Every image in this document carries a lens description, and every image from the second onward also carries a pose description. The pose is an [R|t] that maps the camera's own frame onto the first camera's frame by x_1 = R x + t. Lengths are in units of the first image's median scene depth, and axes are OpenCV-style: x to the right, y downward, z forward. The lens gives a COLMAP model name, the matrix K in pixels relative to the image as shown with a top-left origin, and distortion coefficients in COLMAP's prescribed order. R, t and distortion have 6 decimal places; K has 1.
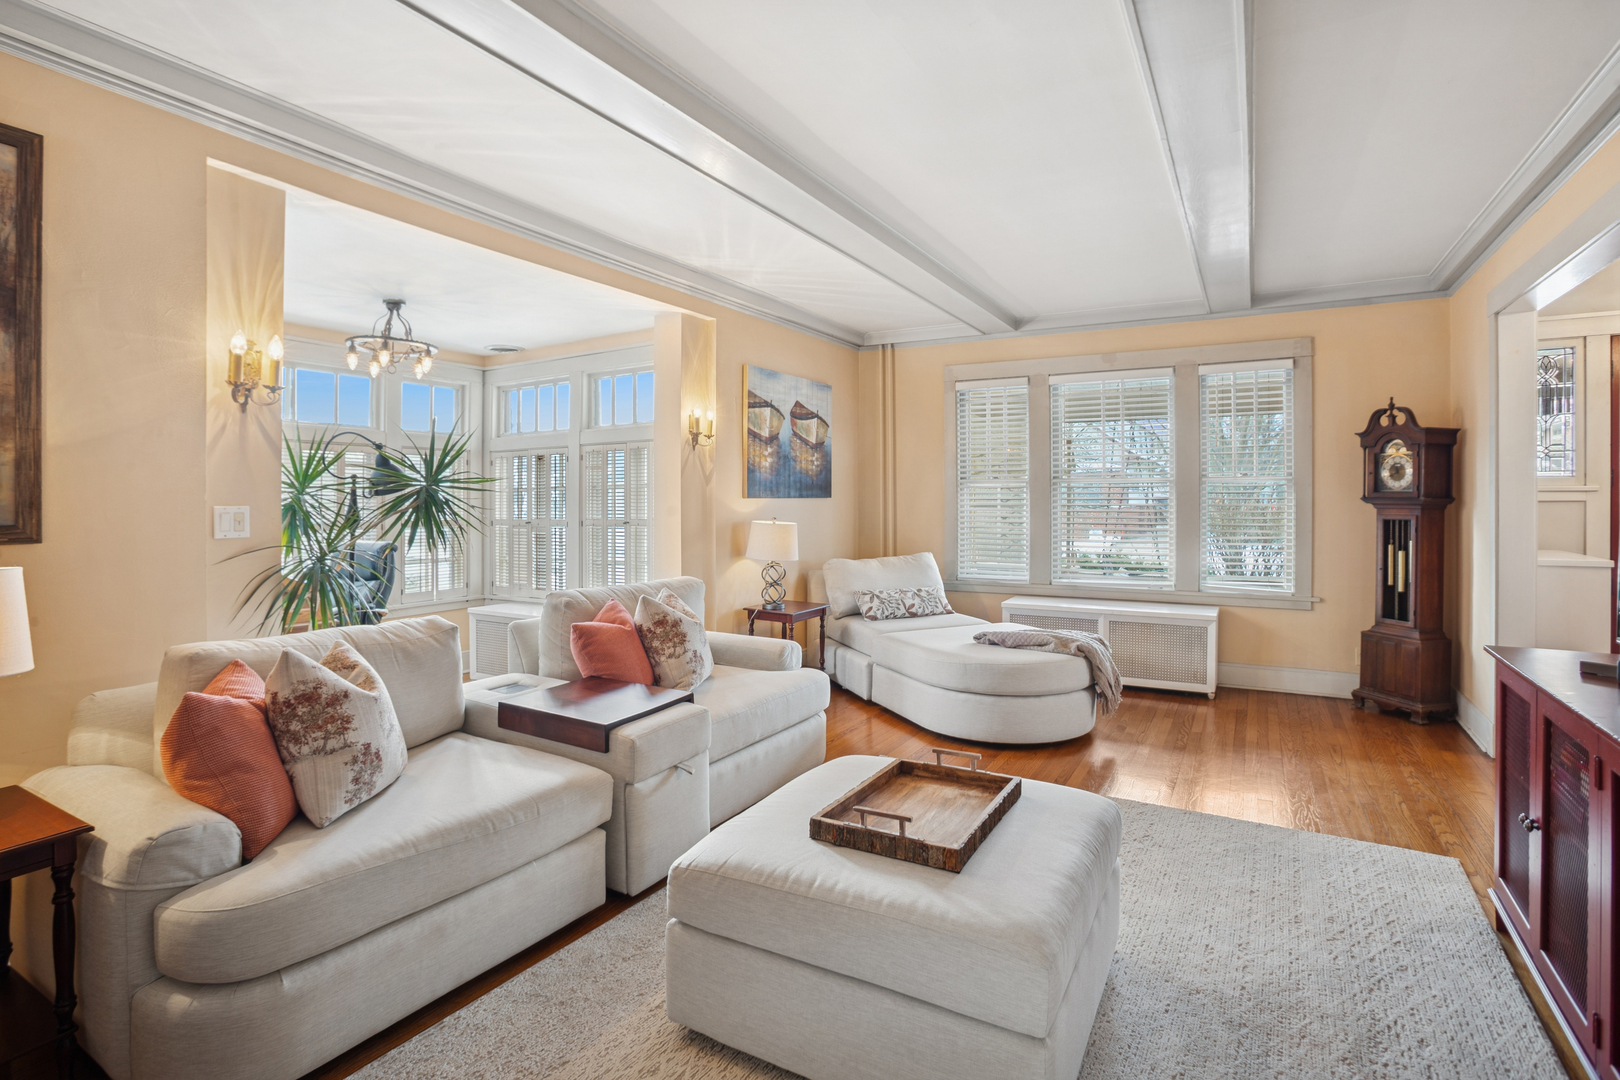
lens RADIAL K [[801.1, 0, 809.5], [0, 801.1, 494.4], [0, 0, 1]] dist [-0.002161, 0.000064]
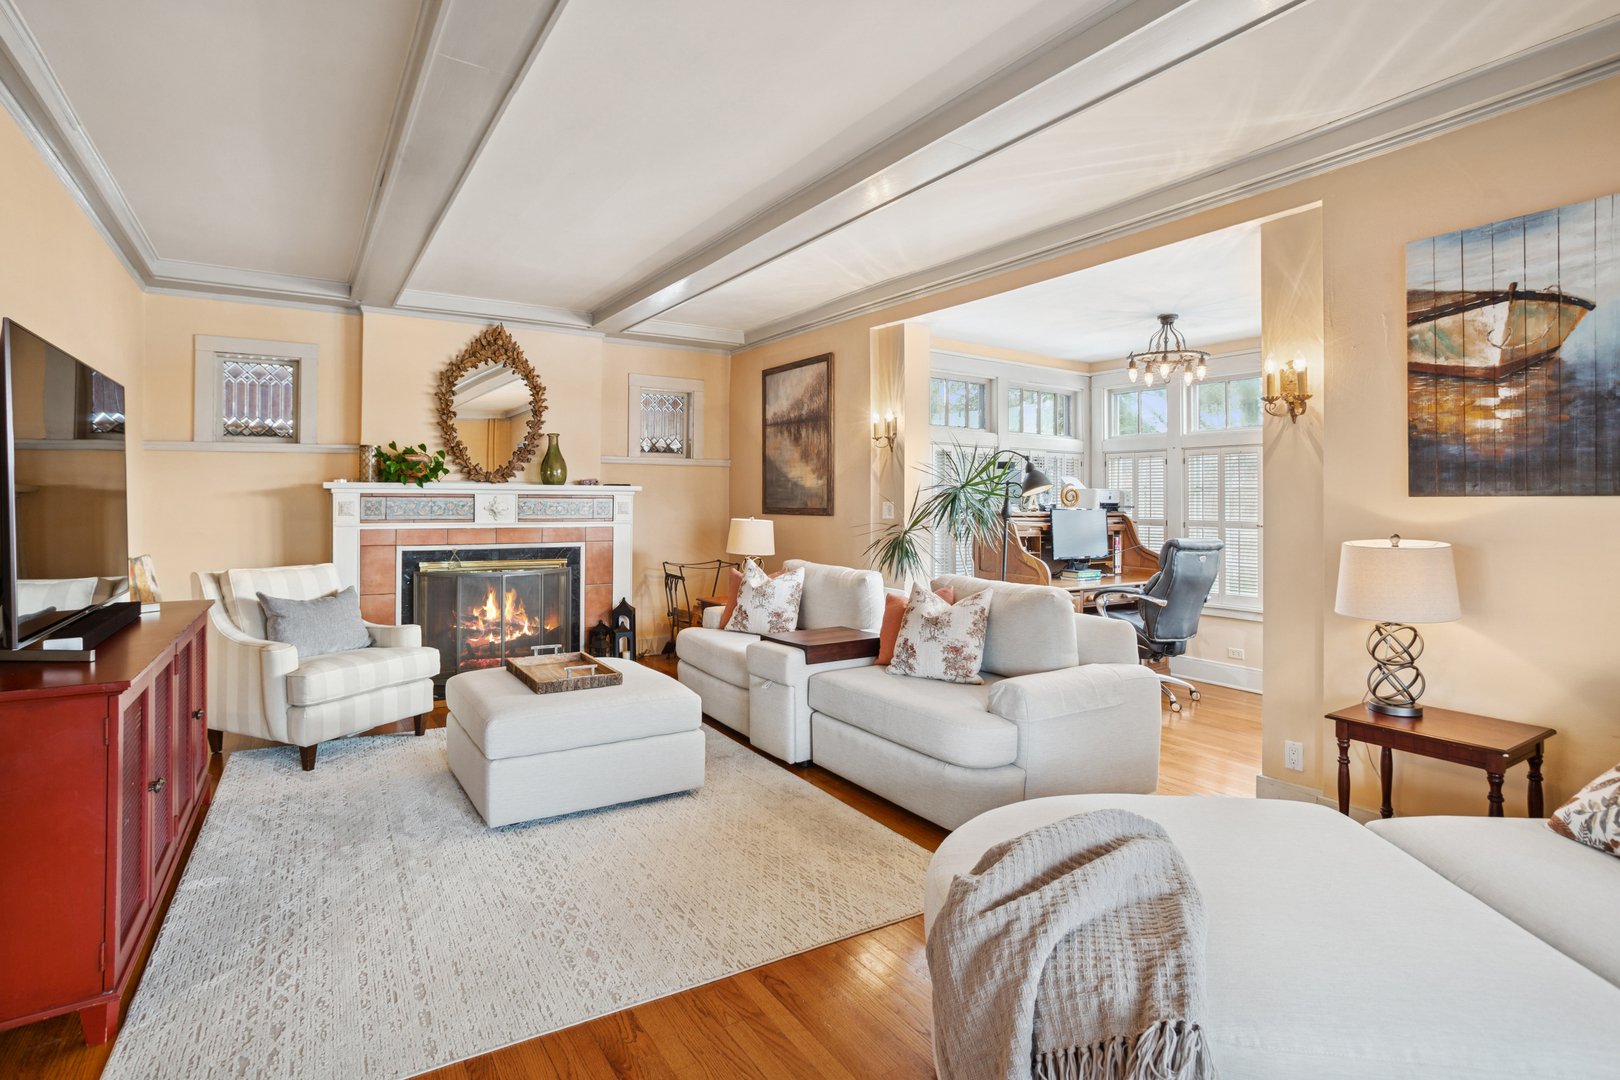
lens RADIAL K [[801.1, 0, 809.5], [0, 801.1, 494.4], [0, 0, 1]] dist [-0.002161, 0.000064]
pose [[-0.445369, -0.007769, -0.895314, 0.566971], [-0.002170, 0.999969, -0.007598, 0.008219], [0.895345, -0.001441, -0.445371, 0.878824]]
